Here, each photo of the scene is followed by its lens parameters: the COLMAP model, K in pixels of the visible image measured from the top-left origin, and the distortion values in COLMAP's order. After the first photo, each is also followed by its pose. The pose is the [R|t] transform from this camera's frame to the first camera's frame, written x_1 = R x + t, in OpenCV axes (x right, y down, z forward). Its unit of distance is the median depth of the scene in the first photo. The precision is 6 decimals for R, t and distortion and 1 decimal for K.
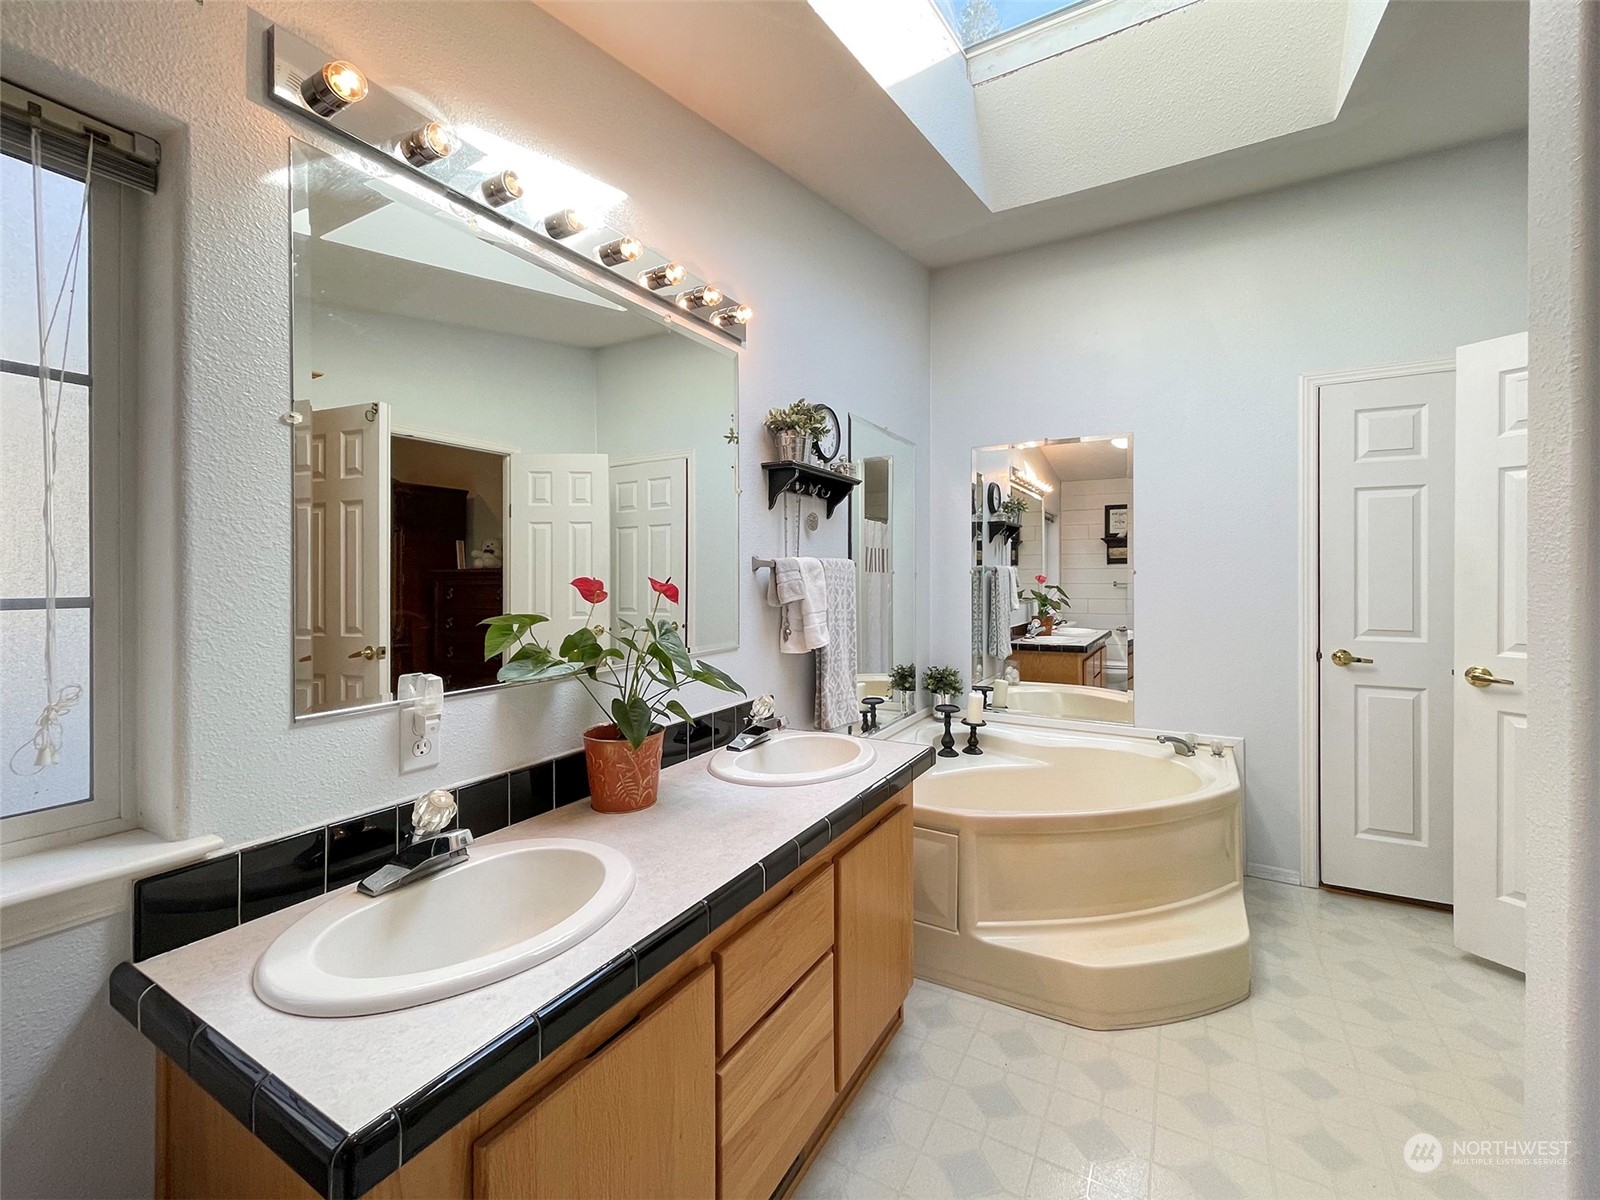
lens RADIAL K [[662.8, 0, 801.2], [0, 662.8, 597.0], [0, 0, 1]] dist [0.008777, -0.000277]
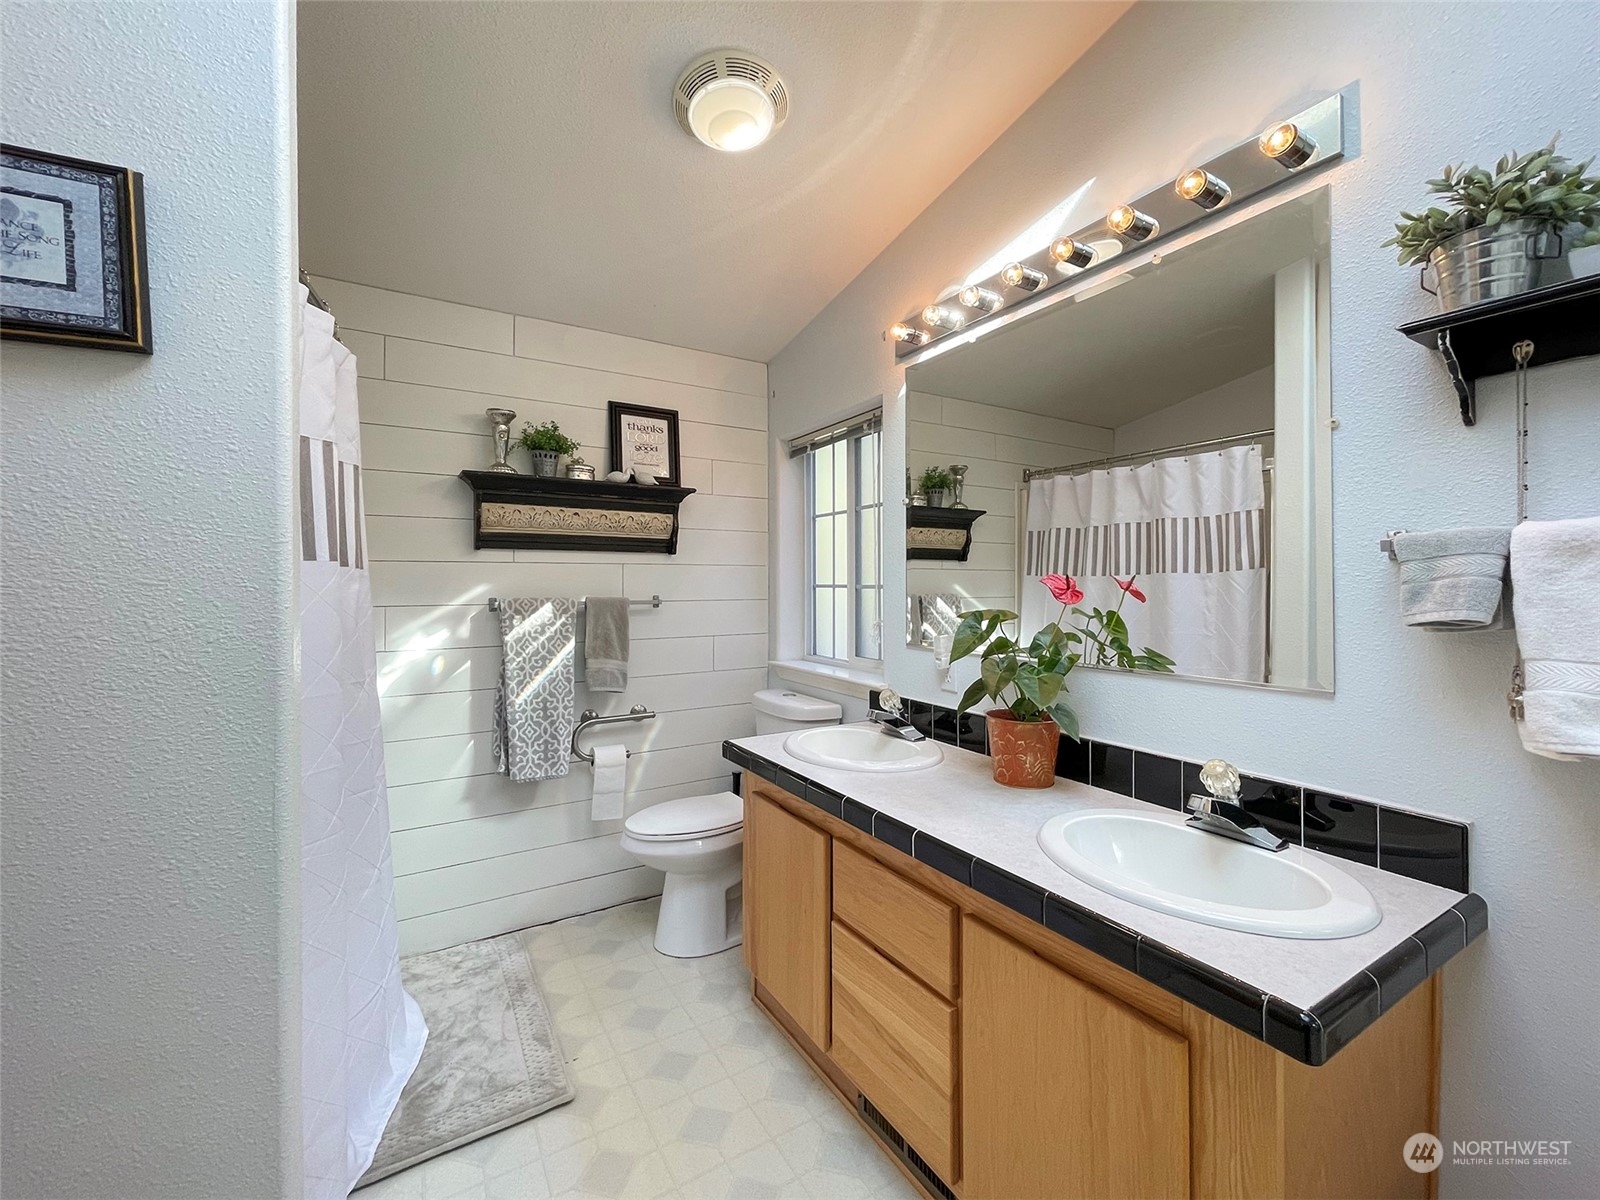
lens RADIAL K [[662.8, 0, 811.0], [0, 662.8, 580.3], [0, 0, 1]] dist [0.008777, -0.000277]
pose [[-0.470634, 0.000944, -0.882328, 0.880262], [-0.020786, 0.999710, 0.012158, -0.030650], [0.882084, 0.024062, -0.470478, 1.211304]]
